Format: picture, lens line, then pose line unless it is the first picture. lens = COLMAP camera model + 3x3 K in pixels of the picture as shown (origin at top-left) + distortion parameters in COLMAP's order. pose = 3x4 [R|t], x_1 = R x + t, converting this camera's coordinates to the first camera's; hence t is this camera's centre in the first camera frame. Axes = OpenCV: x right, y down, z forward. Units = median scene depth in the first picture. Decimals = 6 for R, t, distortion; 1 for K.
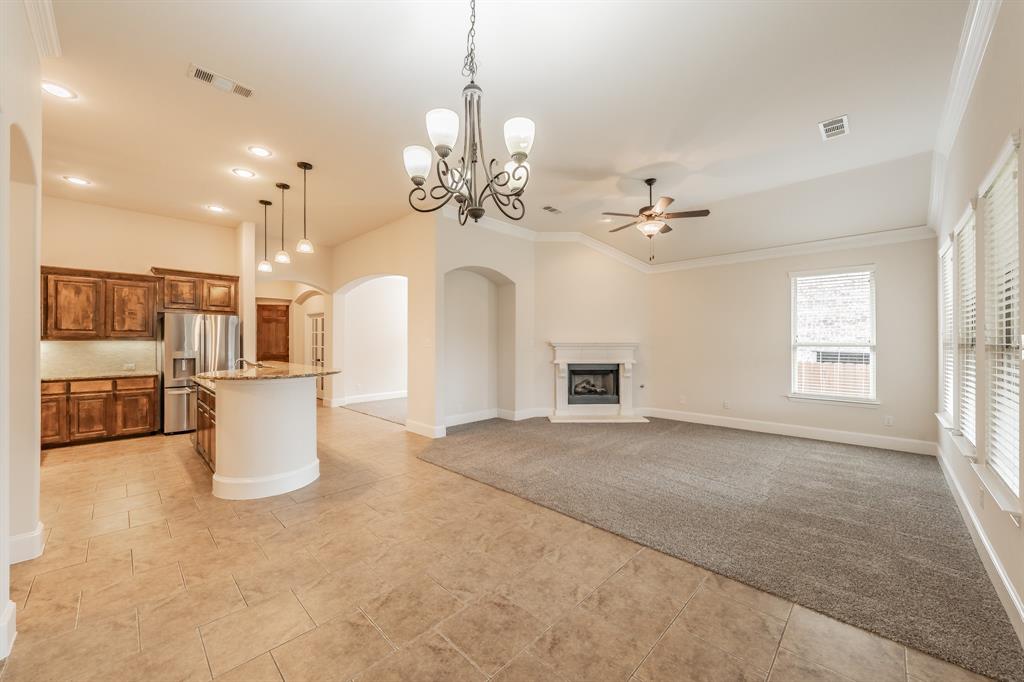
lens RADIAL K [[375.7, 0, 509.8], [0, 375.7, 340.9], [0, 0, 1]] dist [-0.005207, -0.000257]
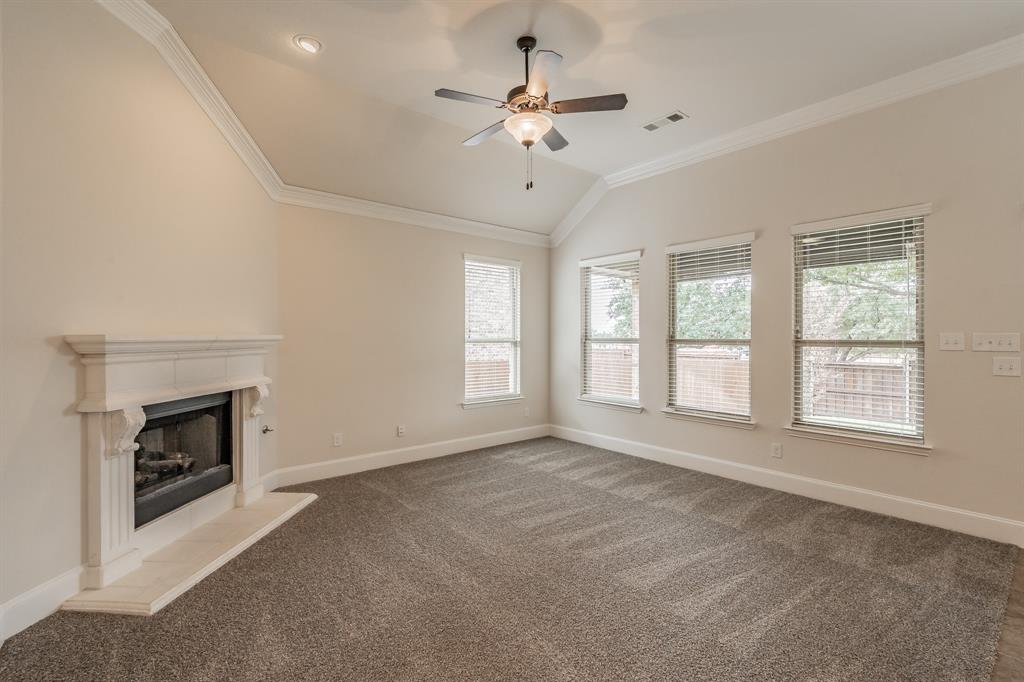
lens RADIAL K [[461.7, 0, 504.6], [0, 461.7, 341.2], [0, 0, 1]] dist [0.004668, -0.000022]
pose [[0.099829, -0.008343, 0.994970, -0.261557], [-0.004231, 0.999952, 0.008809, 0.000955], [-0.994996, -0.005089, 0.099789, 0.847730]]
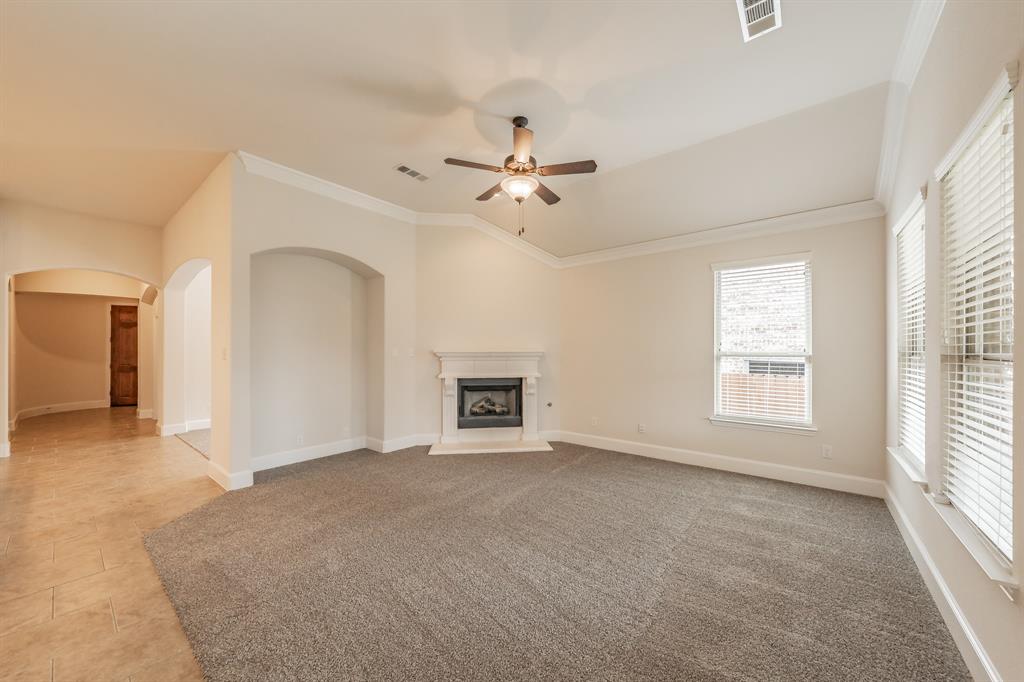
lens RADIAL K [[359.9, 0, 519.3], [0, 359.9, 350.4], [0, 0, 1]] dist [-0.002346, 0.000123]
pose [[0.994146, -0.000607, 0.108045, 0.265273], [0.000386, 0.999998, 0.002071, -0.000565], [-0.108046, -0.002017, 0.994144, 0.292198]]
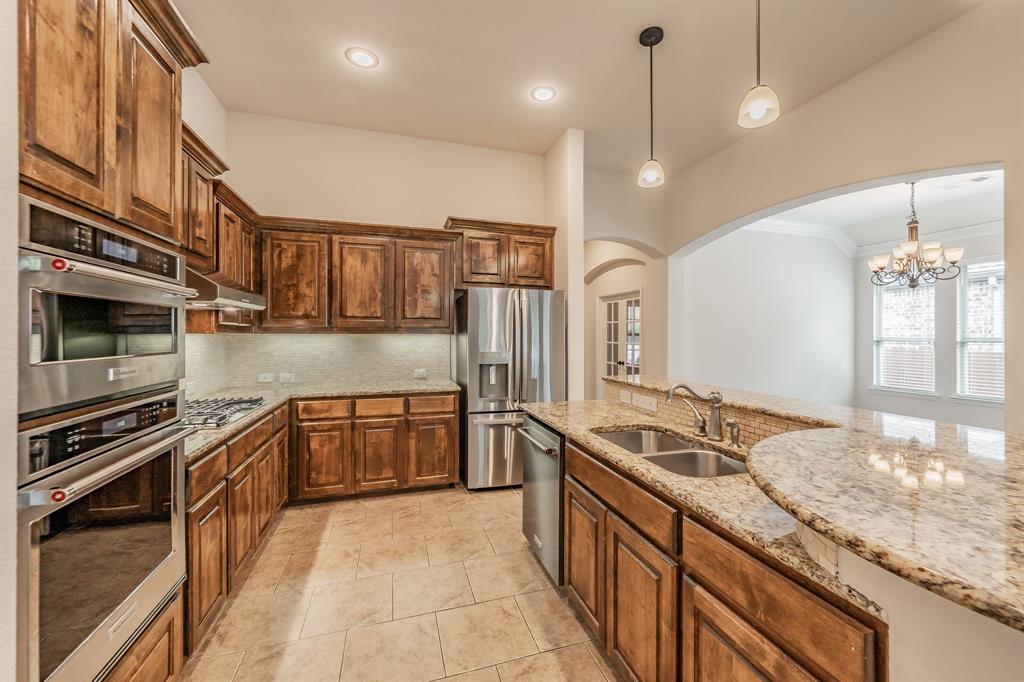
lens RADIAL K [[408.3, 0, 527.8], [0, 408.3, 336.0], [0, 0, 1]] dist [0.001104, -0.000226]
pose [[0.881624, 0.001881, -0.471948, -0.555957], [-0.000322, 0.999994, 0.003384, 0.000360], [0.471952, -0.002832, 0.881620, 0.492836]]
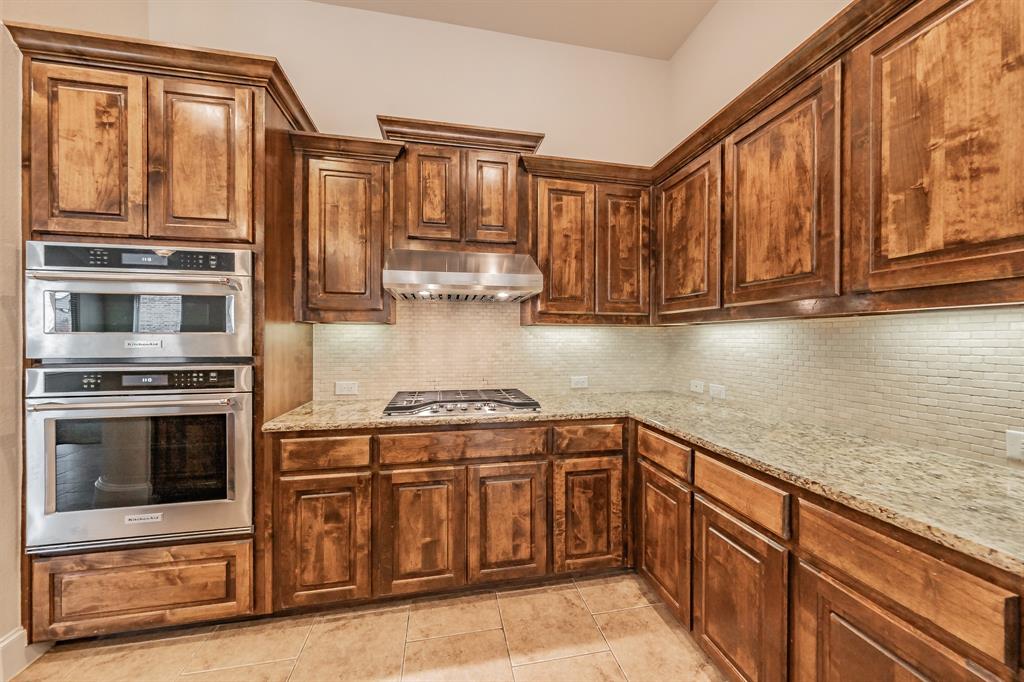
lens RADIAL K [[359.9, 0, 526.0], [0, 359.9, 340.9], [0, 0, 1]] dist [-0.002346, 0.000123]
pose [[-0.577444, 0.002153, -0.816428, -0.799584], [-0.000824, 0.999994, 0.003220, 0.017283], [0.816430, 0.002532, -0.577439, 0.988038]]
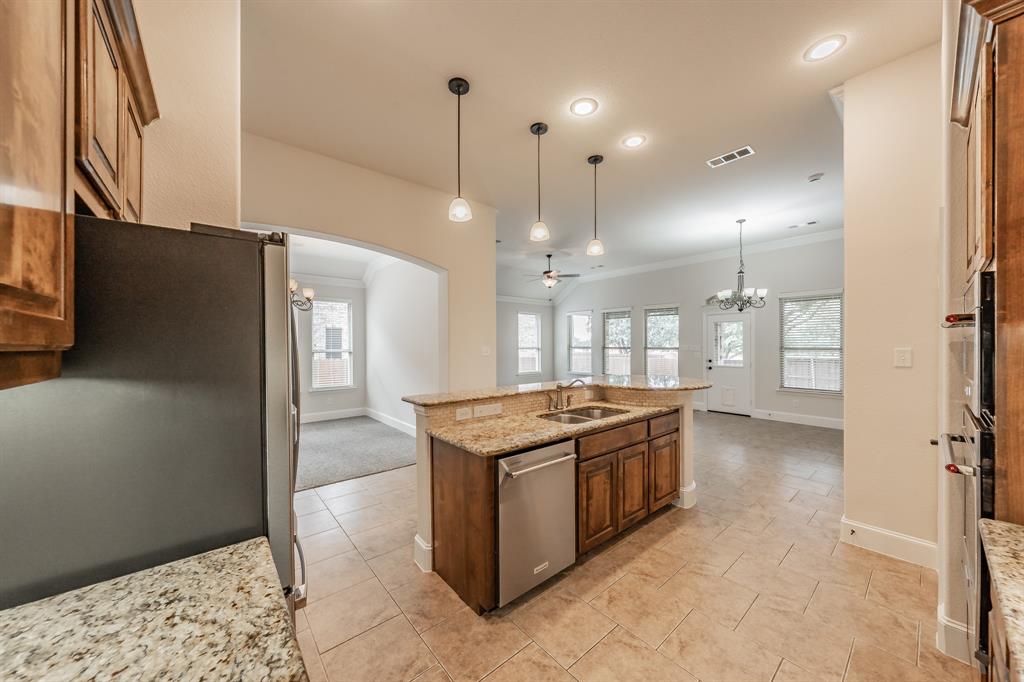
lens RADIAL K [[359.9, 0, 507.9], [0, 359.9, 344.8], [0, 0, 1]] dist [-0.002346, 0.000123]
pose [[0.104371, -0.001441, 0.994537, -1.177230], [0.005354, 0.999985, 0.000887, -0.011863], [-0.994524, 0.005233, 0.104377, 0.897523]]
